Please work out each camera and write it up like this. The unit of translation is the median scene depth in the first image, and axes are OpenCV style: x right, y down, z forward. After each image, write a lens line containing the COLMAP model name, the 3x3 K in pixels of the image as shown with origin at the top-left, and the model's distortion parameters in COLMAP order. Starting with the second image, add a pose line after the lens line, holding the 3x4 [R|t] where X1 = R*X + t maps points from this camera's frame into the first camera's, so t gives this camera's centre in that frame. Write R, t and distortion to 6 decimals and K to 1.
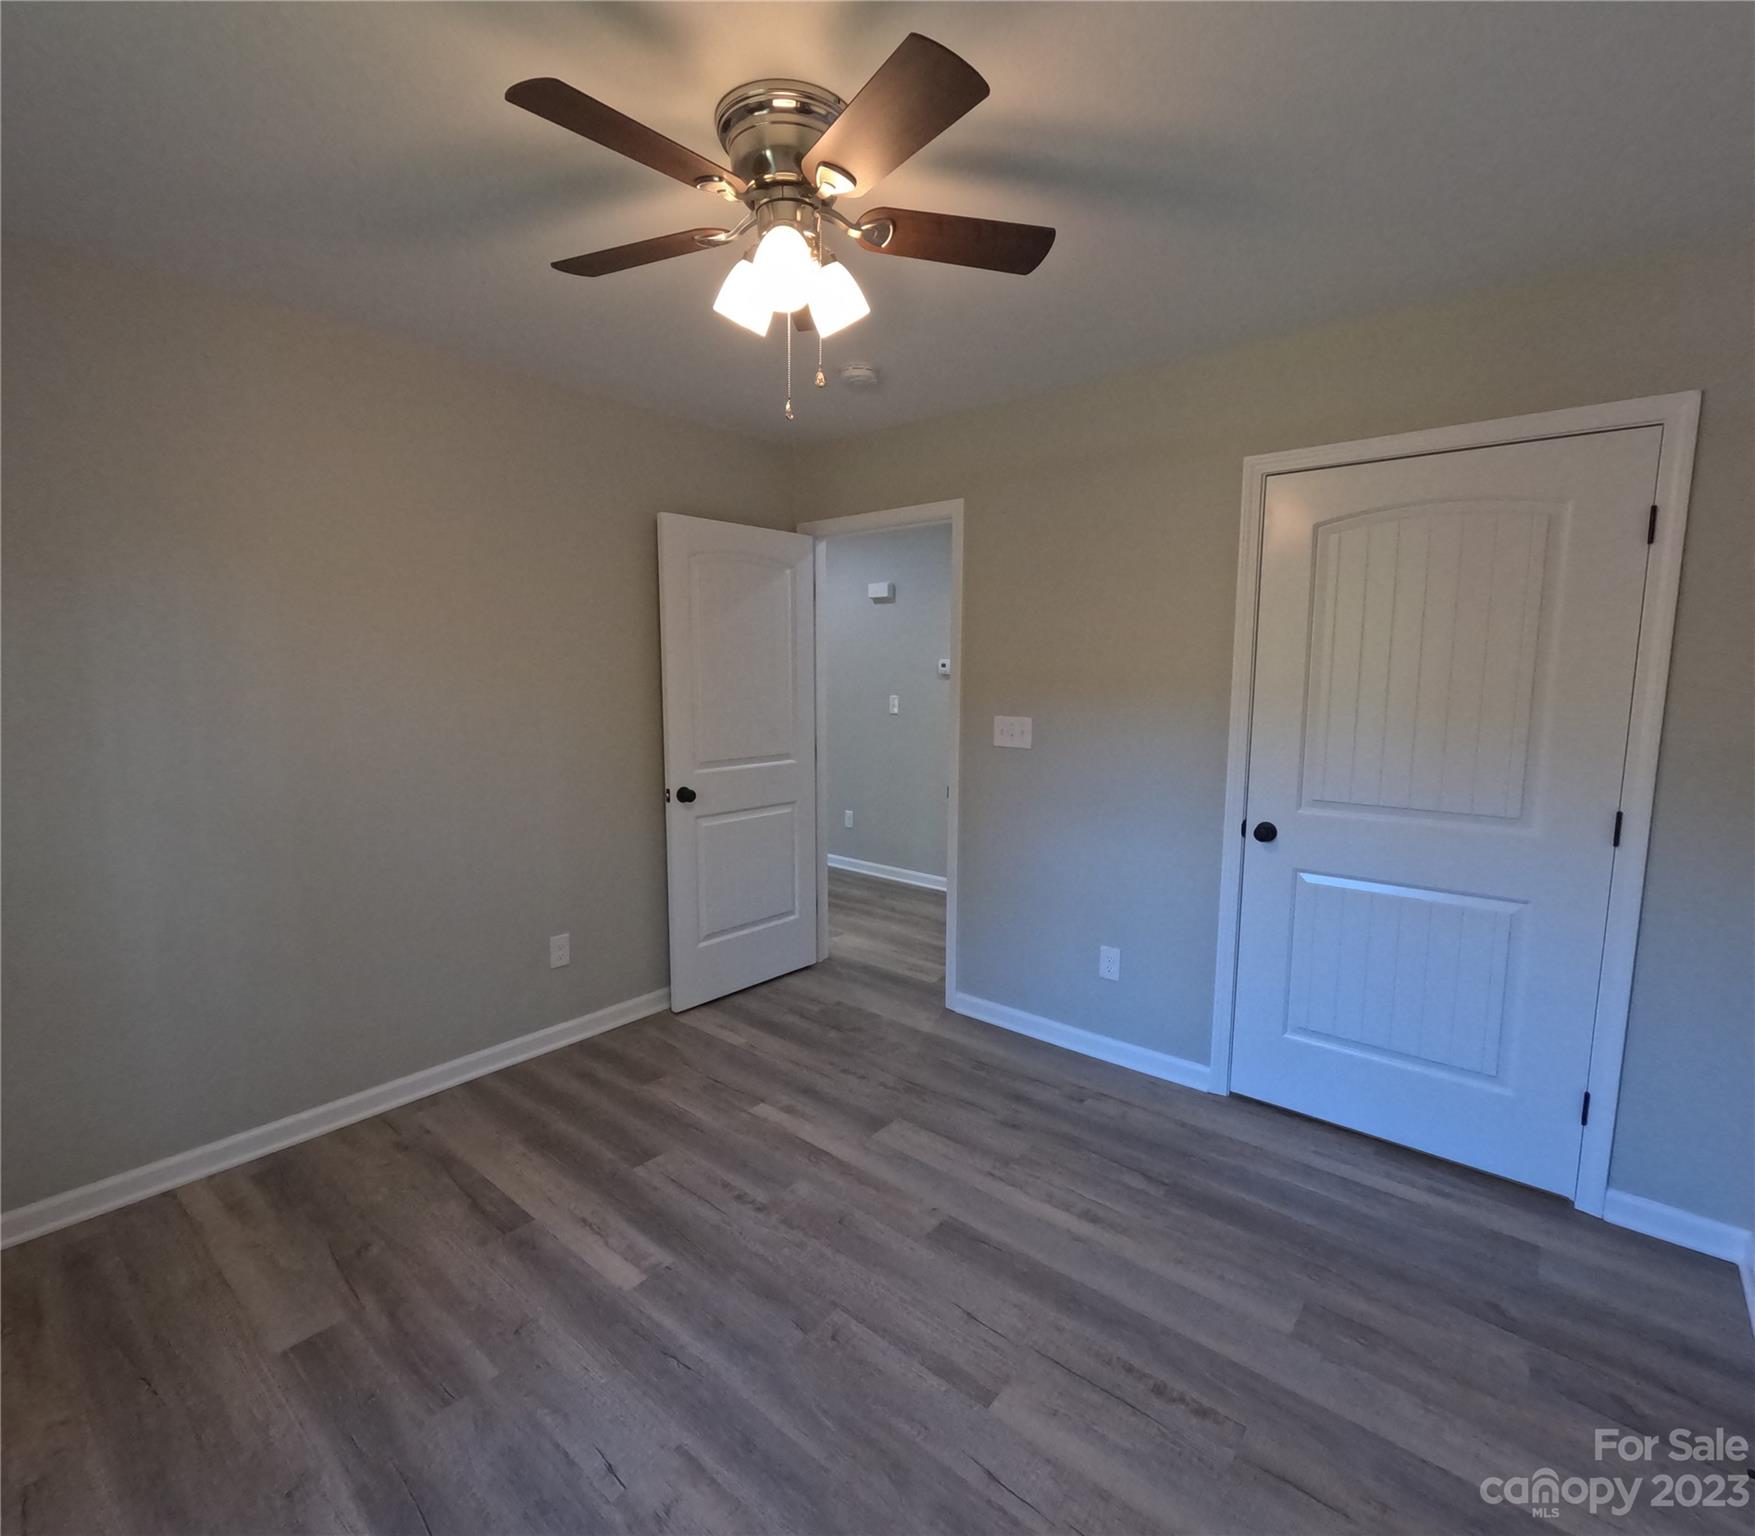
lens RADIAL K [[841.5, 0, 872.2], [0, 841.5, 765.2], [0, 0, 1]] dist [0.001044, 0.000502]
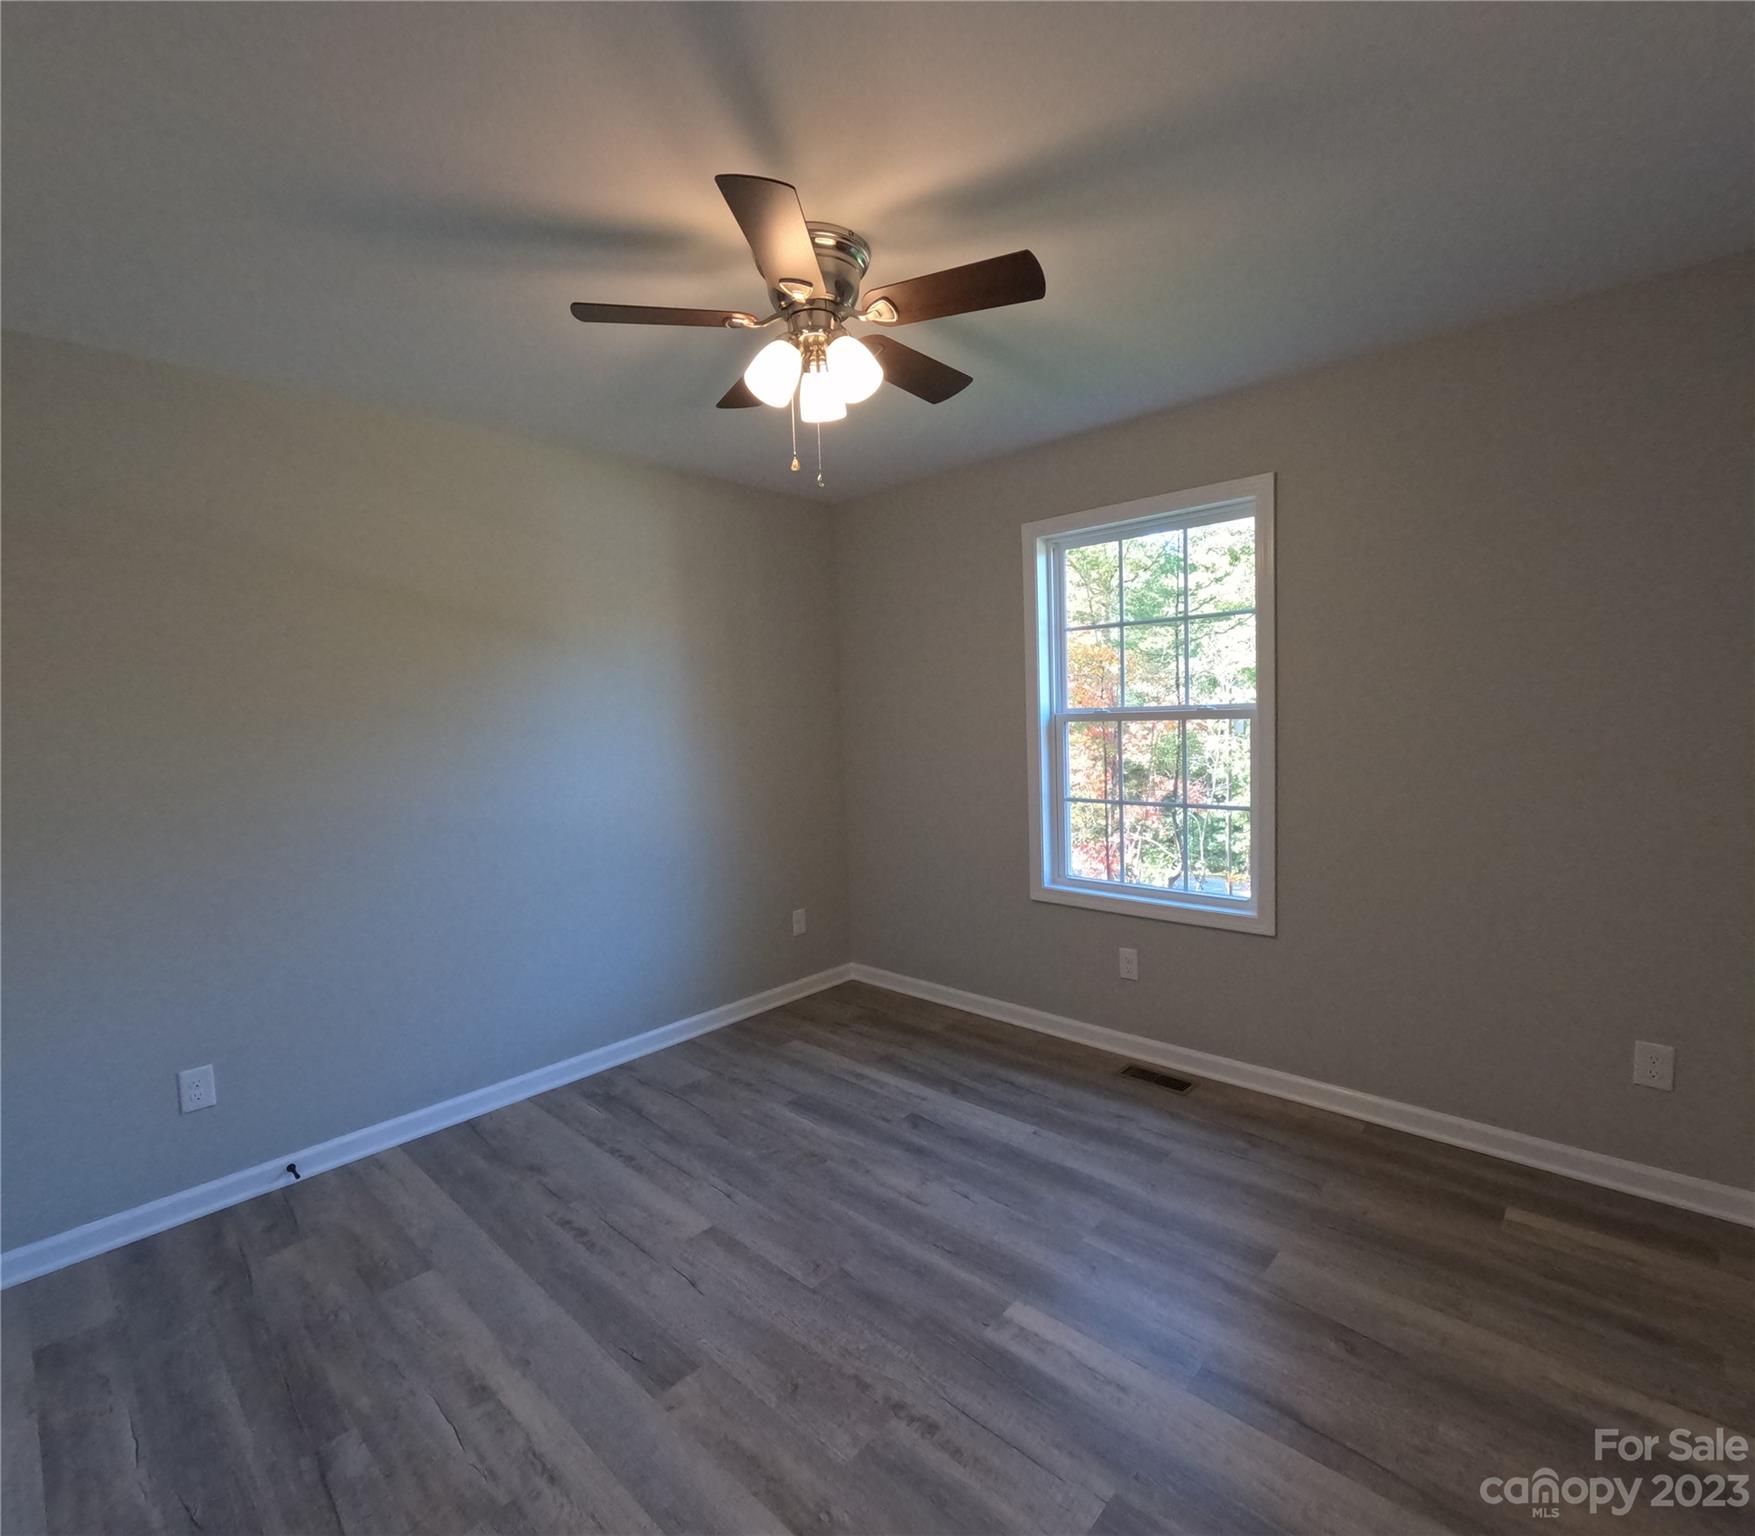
lens RADIAL K [[841.5, 0, 872.2], [0, 841.5, 765.2], [0, 0, 1]] dist [0.001044, 0.000502]
pose [[-0.998112, 0.026447, 0.055431, -0.189570], [0.035971, 0.983267, 0.178586, -0.195654], [-0.049780, 0.180243, -0.982362, 1.872634]]
